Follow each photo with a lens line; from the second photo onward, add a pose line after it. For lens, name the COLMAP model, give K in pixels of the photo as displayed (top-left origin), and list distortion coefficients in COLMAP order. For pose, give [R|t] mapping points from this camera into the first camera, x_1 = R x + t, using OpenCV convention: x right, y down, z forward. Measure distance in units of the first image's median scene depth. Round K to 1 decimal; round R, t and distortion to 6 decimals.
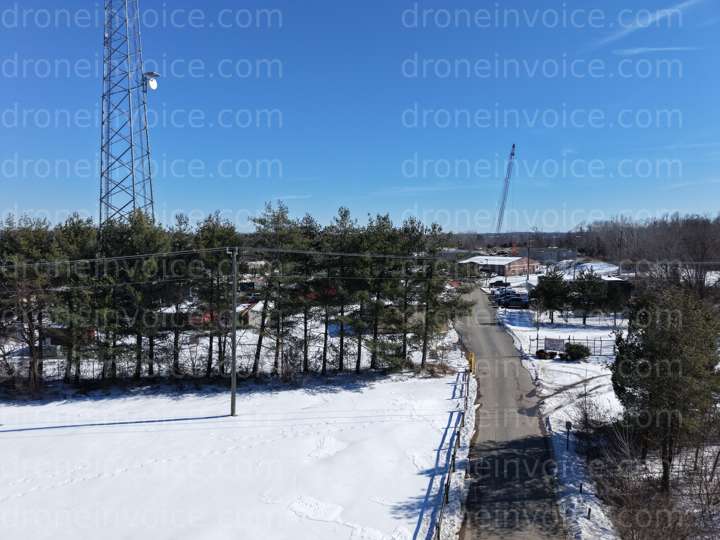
lens RADIAL K [[491.1, 0, 360.0], [0, 491.1, 270.0], [0, 0, 1]] dist [0.066237, -0.065730]
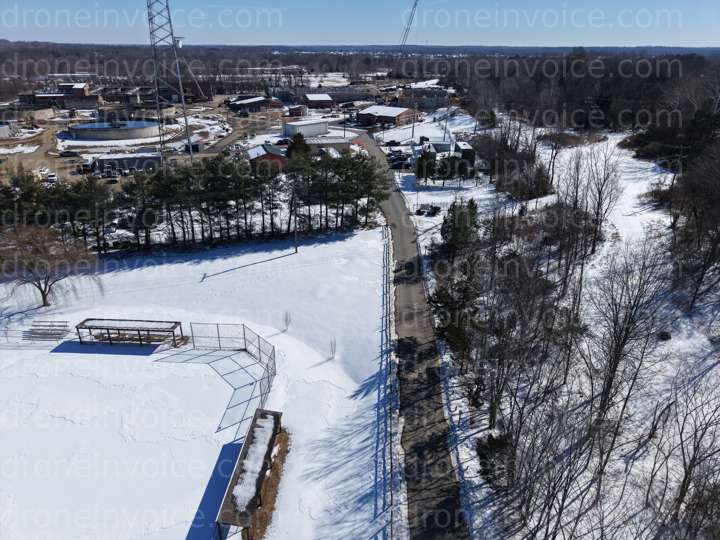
lens RADIAL K [[491.1, 0, 360.0], [0, 491.1, 270.0], [0, 0, 1]] dist [0.066237, -0.065730]
pose [[0.973624, -0.082700, 0.212644, -0.361560], [0.001593, 0.934438, 0.356121, -0.369892], [-0.228154, -0.346389, 0.909923, -0.983029]]
